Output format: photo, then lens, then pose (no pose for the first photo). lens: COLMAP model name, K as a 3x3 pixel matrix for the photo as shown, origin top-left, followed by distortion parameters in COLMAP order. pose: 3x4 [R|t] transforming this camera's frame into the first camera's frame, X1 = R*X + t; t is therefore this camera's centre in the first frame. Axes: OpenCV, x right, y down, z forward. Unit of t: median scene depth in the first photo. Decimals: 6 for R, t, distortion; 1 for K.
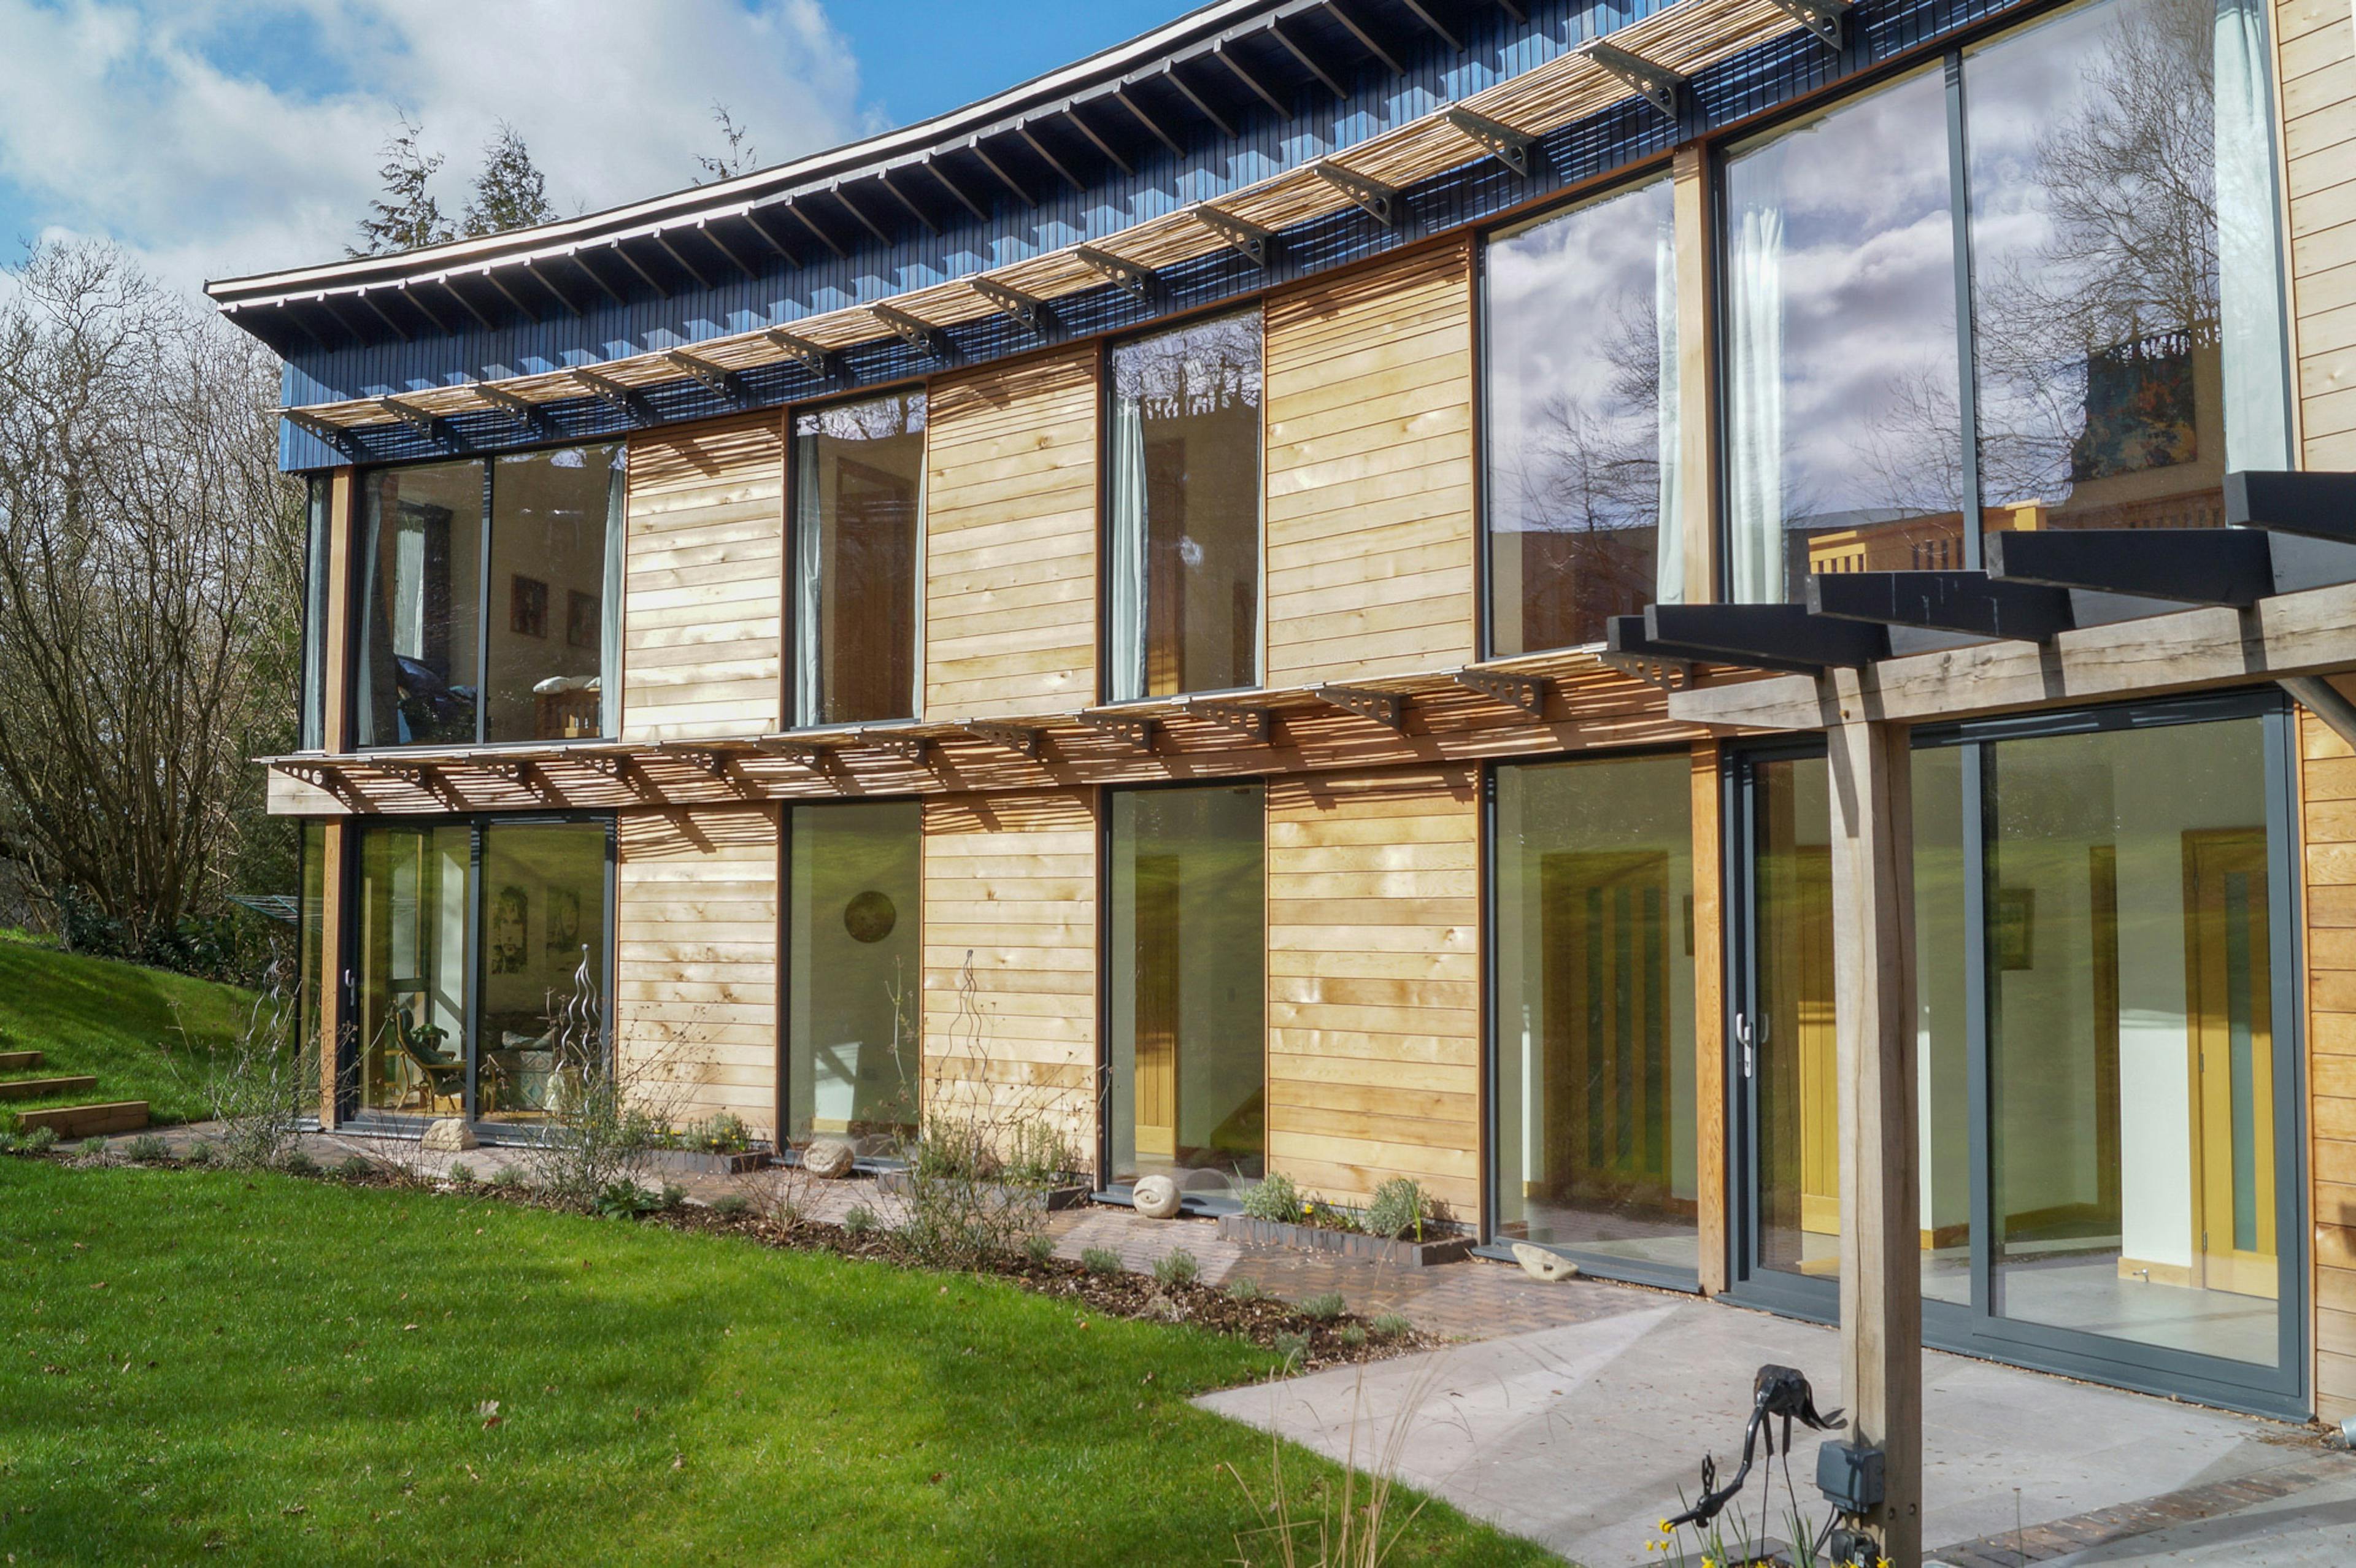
lens RADIAL K [[1949.0, 0, 1178.0], [0, 1949.0, 784.0], [0, 0, 1]] dist [-0.085467, -0.000079]
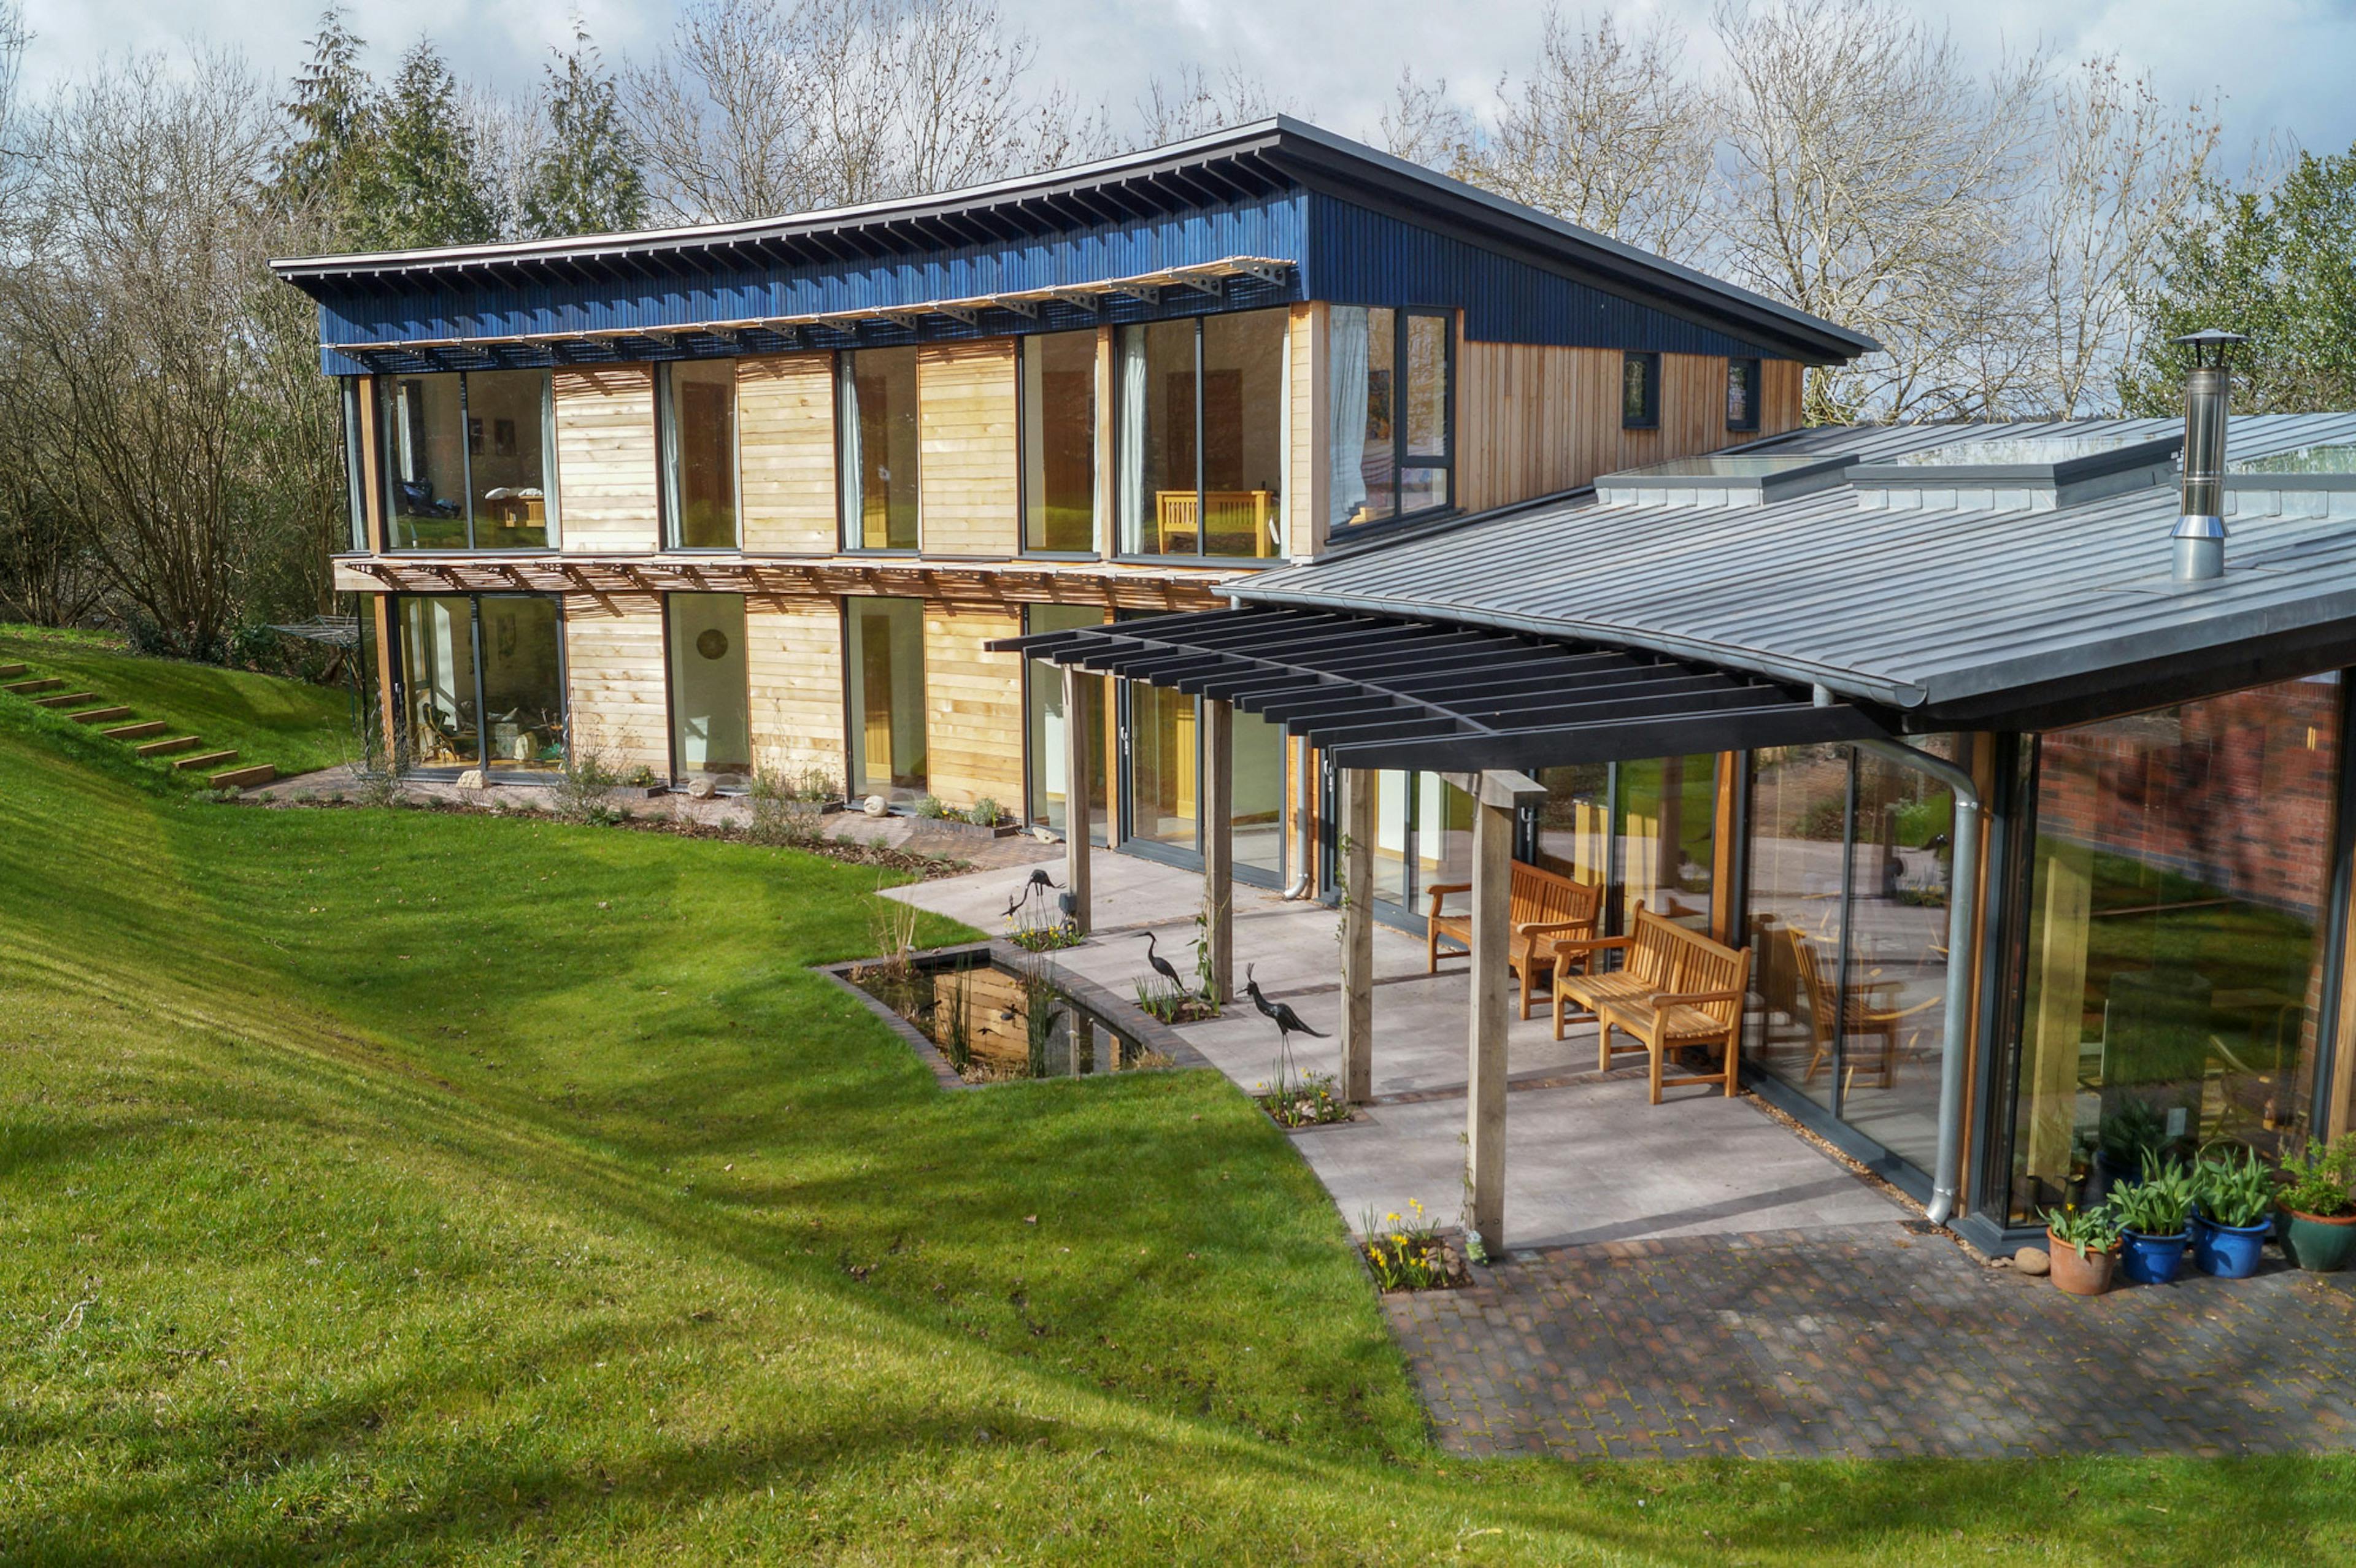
lens RADIAL K [[1949.0, 0, 1178.0], [0, 1949.0, 784.0], [0, 0, 1]] dist [-0.085467, -0.000079]
pose [[0.994177, -0.024541, 0.104928, 0.078497], [0.001044, 0.975871, 0.218344, -0.217752], [-0.107755, -0.216963, 0.970214, -0.856409]]
